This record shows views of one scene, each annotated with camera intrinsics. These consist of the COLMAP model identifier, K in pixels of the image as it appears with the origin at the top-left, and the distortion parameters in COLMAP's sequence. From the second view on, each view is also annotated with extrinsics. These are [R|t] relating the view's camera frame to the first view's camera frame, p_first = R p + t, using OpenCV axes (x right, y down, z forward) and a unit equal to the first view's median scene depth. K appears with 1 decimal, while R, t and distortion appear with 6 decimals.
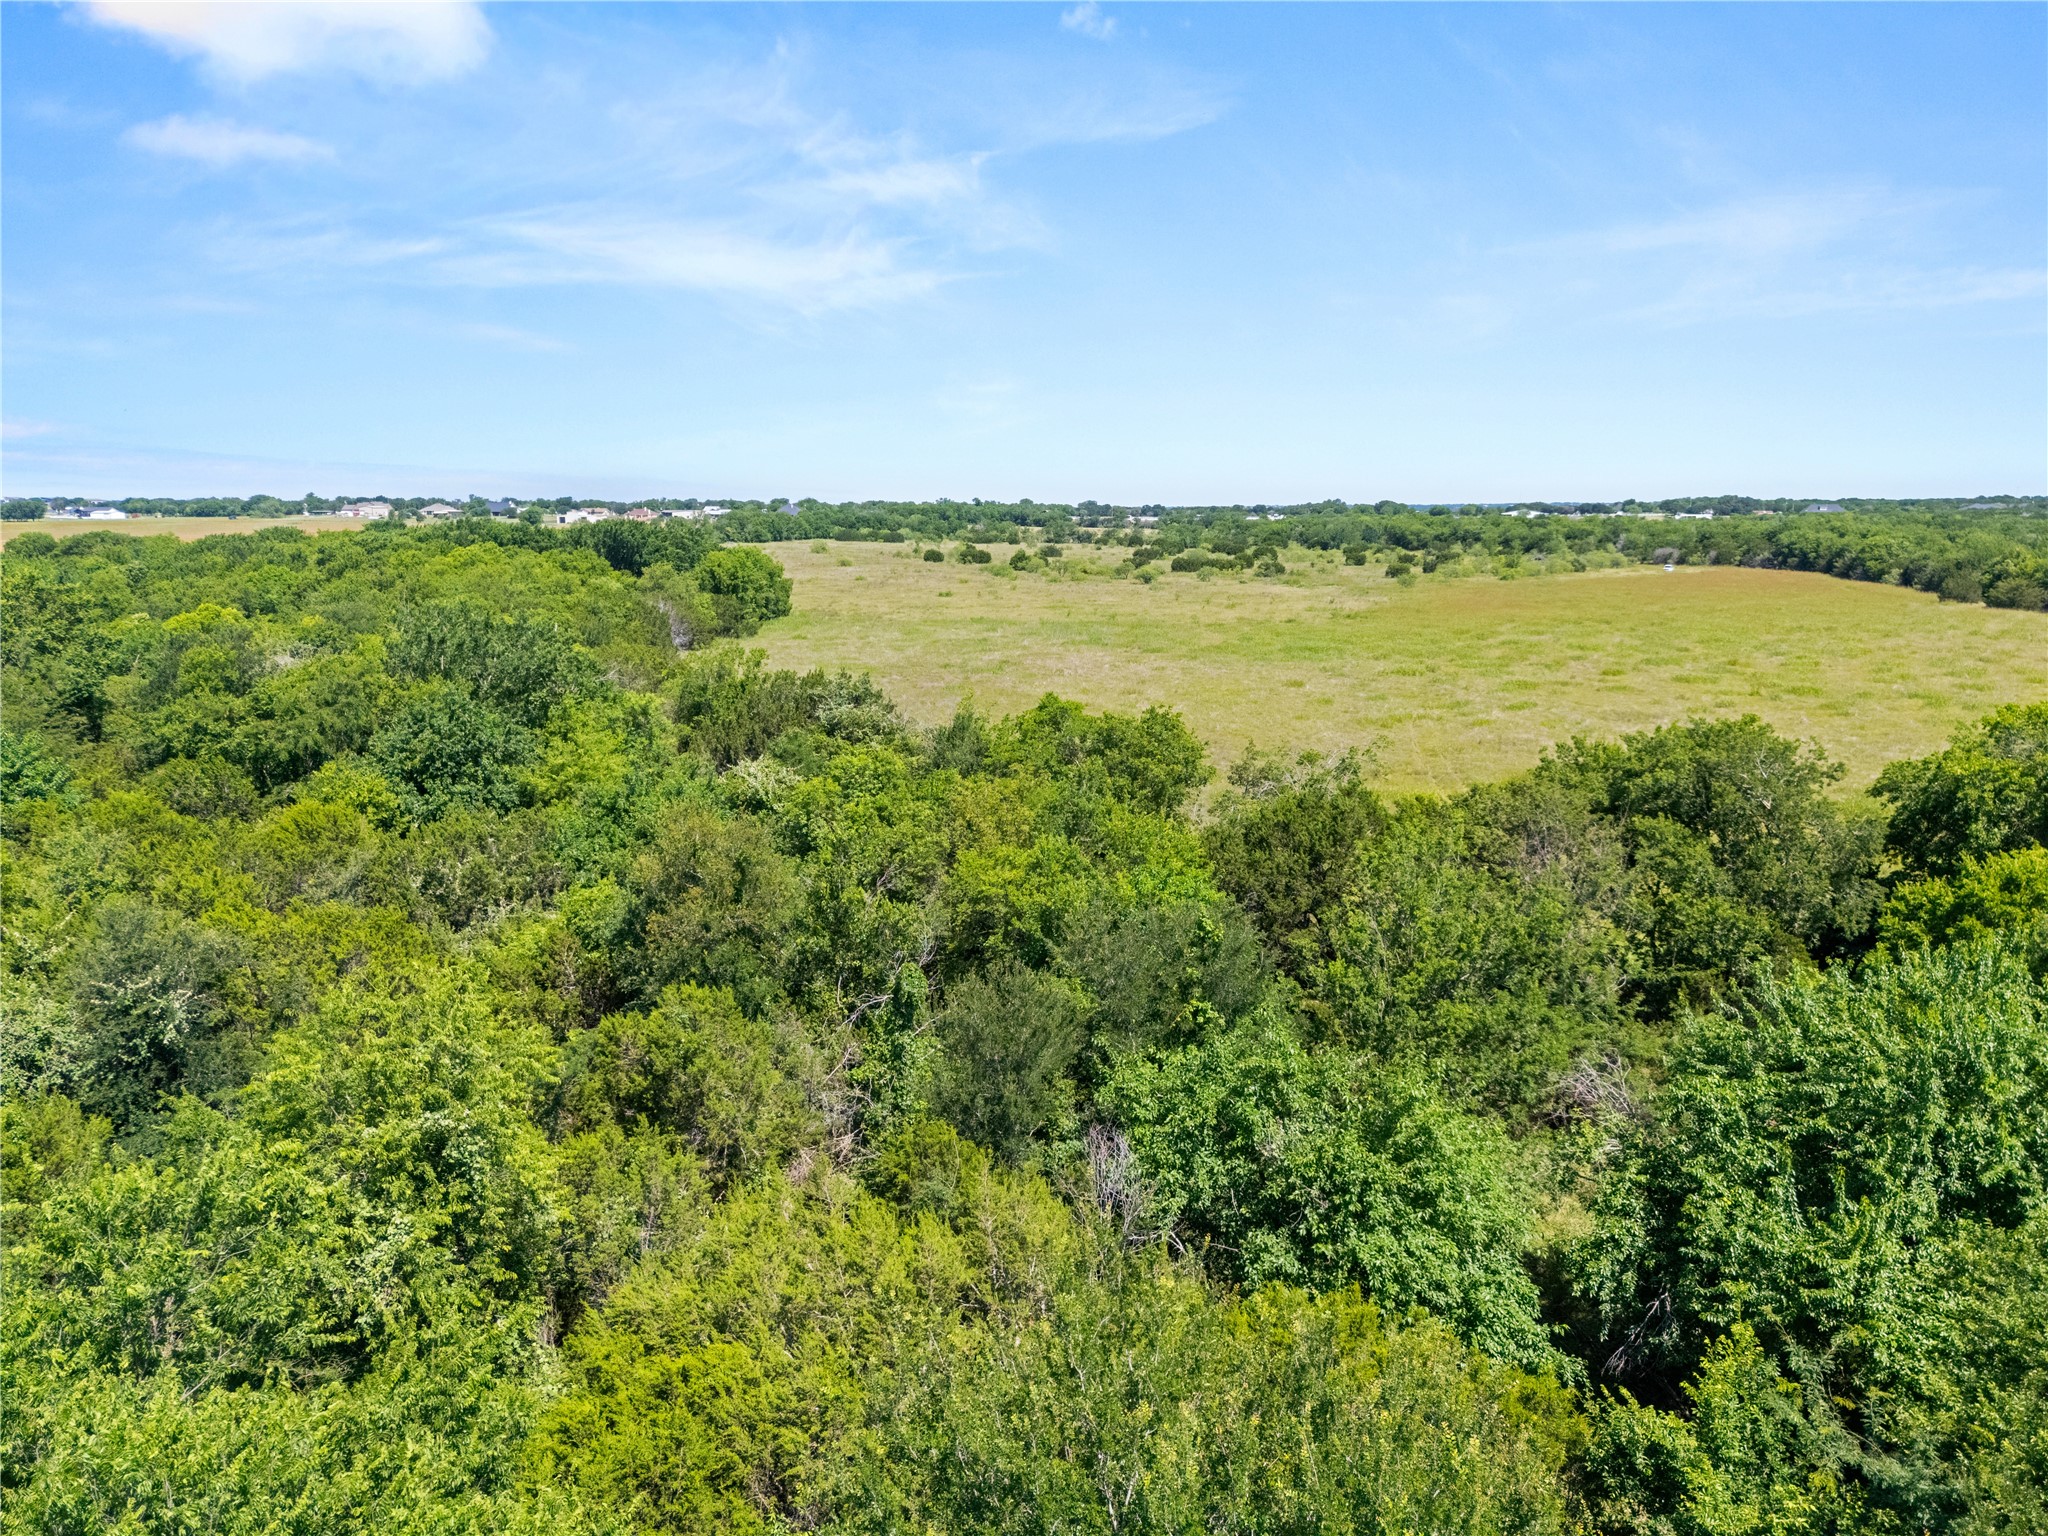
lens RADIAL K [[1457.5, 0, 1028.6], [0, 1457.5, 779.1], [0, 0, 1]] dist [0.003114, -0.004417]
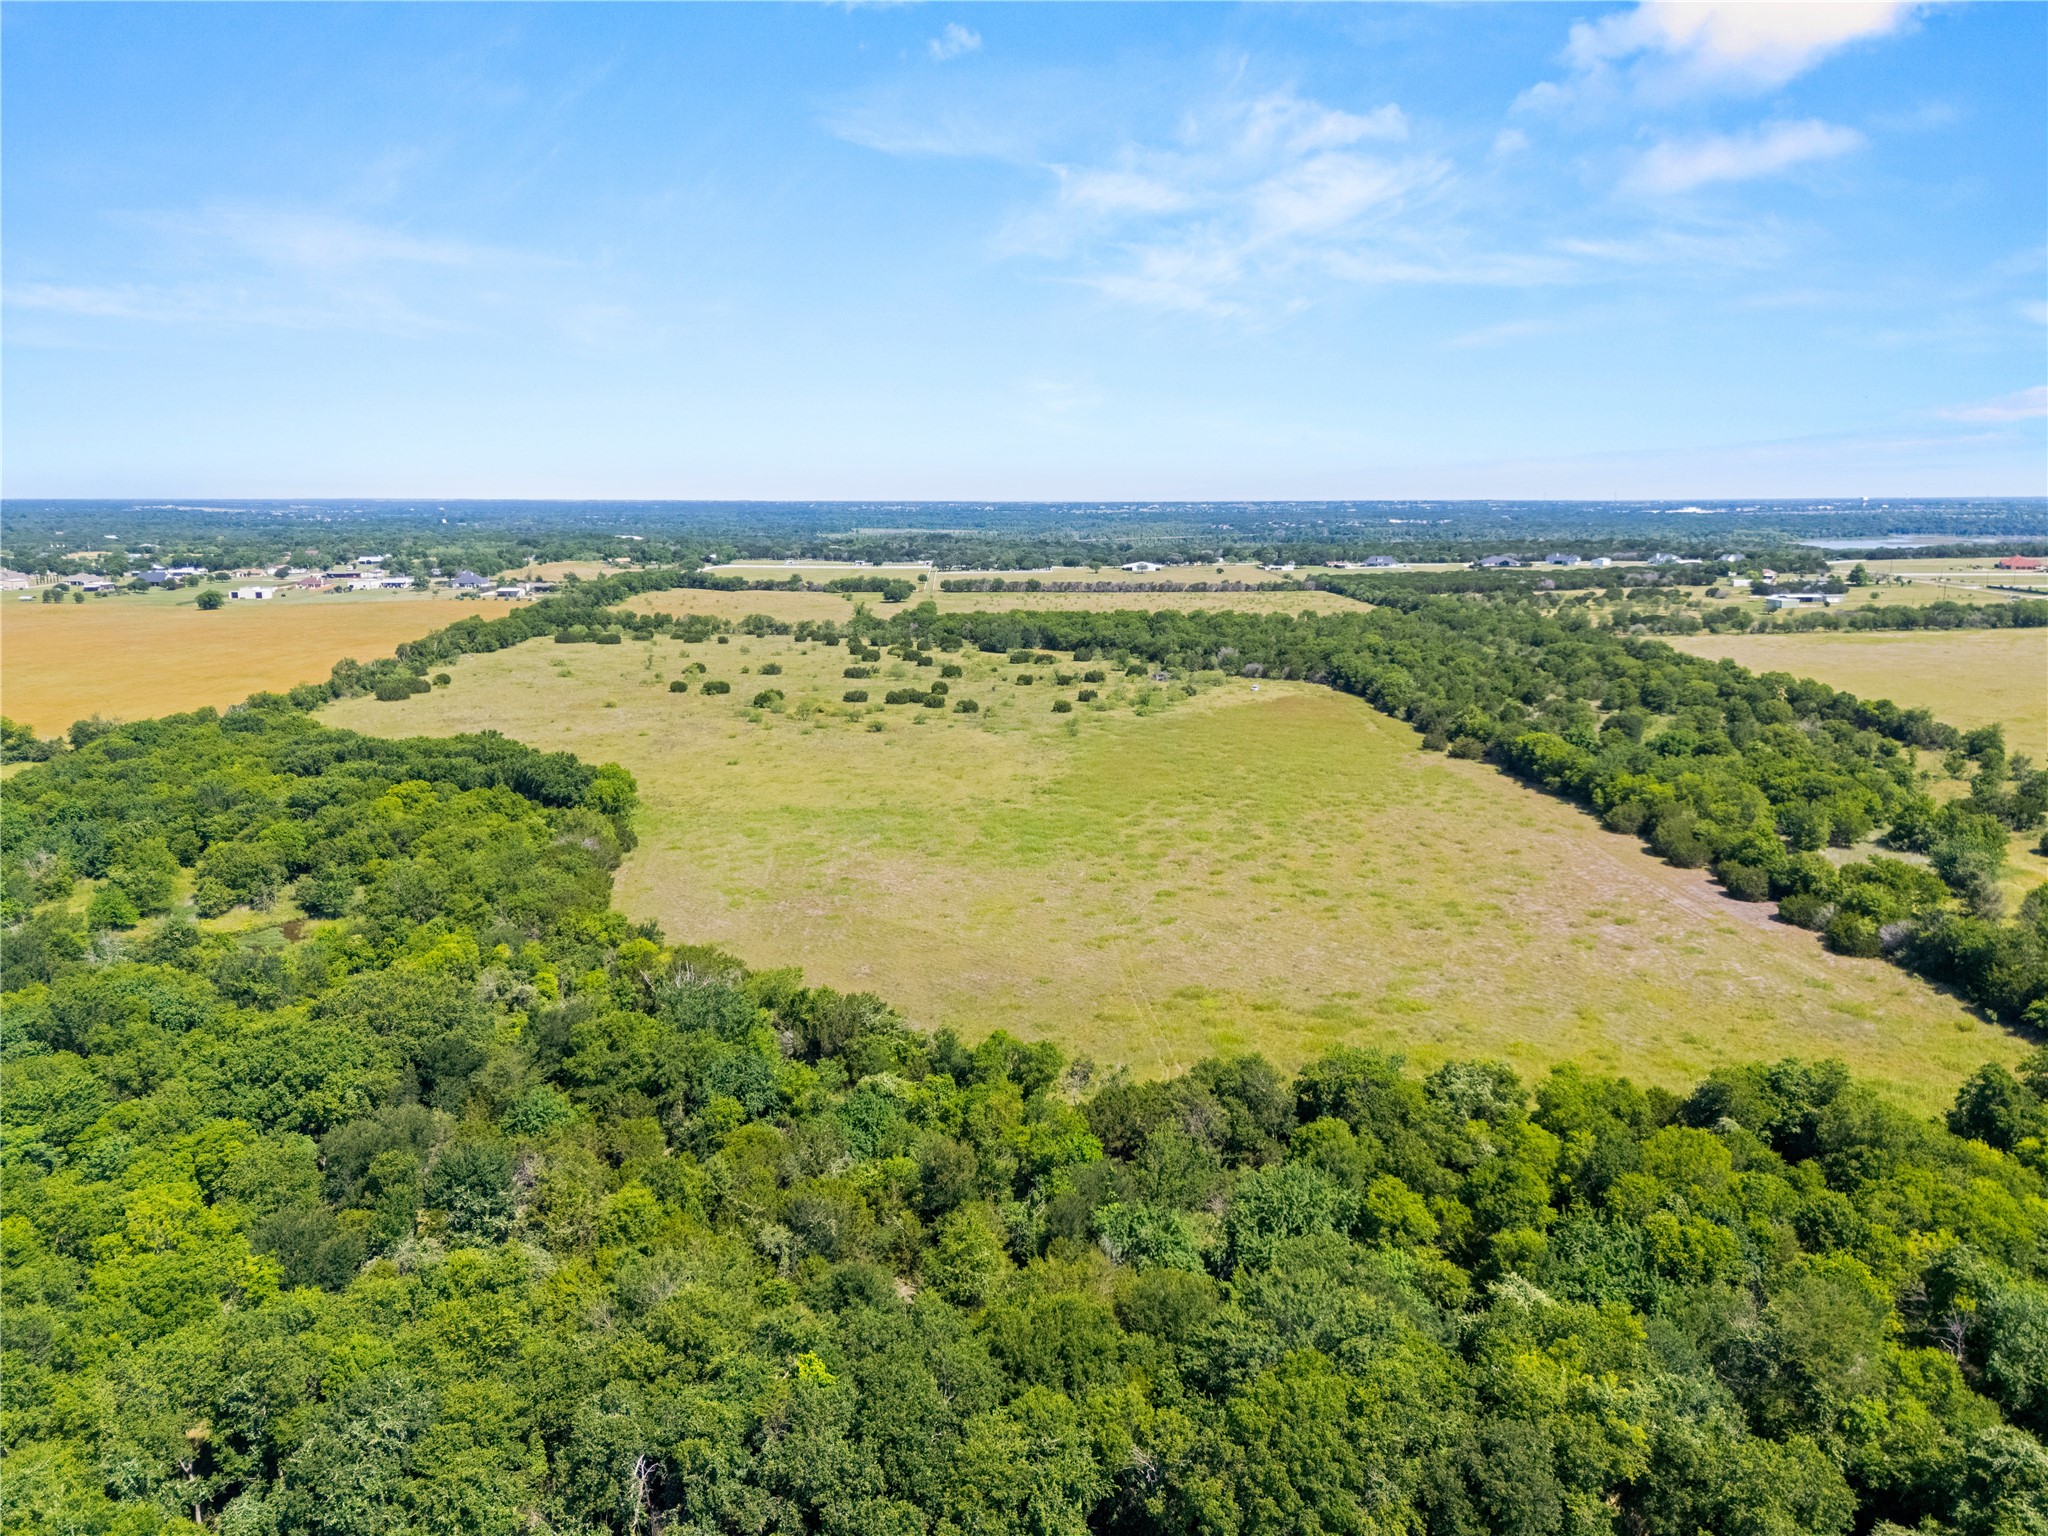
lens RADIAL K [[1457.5, 0, 1028.8], [0, 1457.5, 765.9], [0, 0, 1]] dist [0.003114, -0.004417]
pose [[0.968760, -0.041526, 0.244499, -0.734858], [0.041736, 0.999119, 0.004325, -0.739696], [-0.244464, 0.006015, 0.969640, -1.965047]]
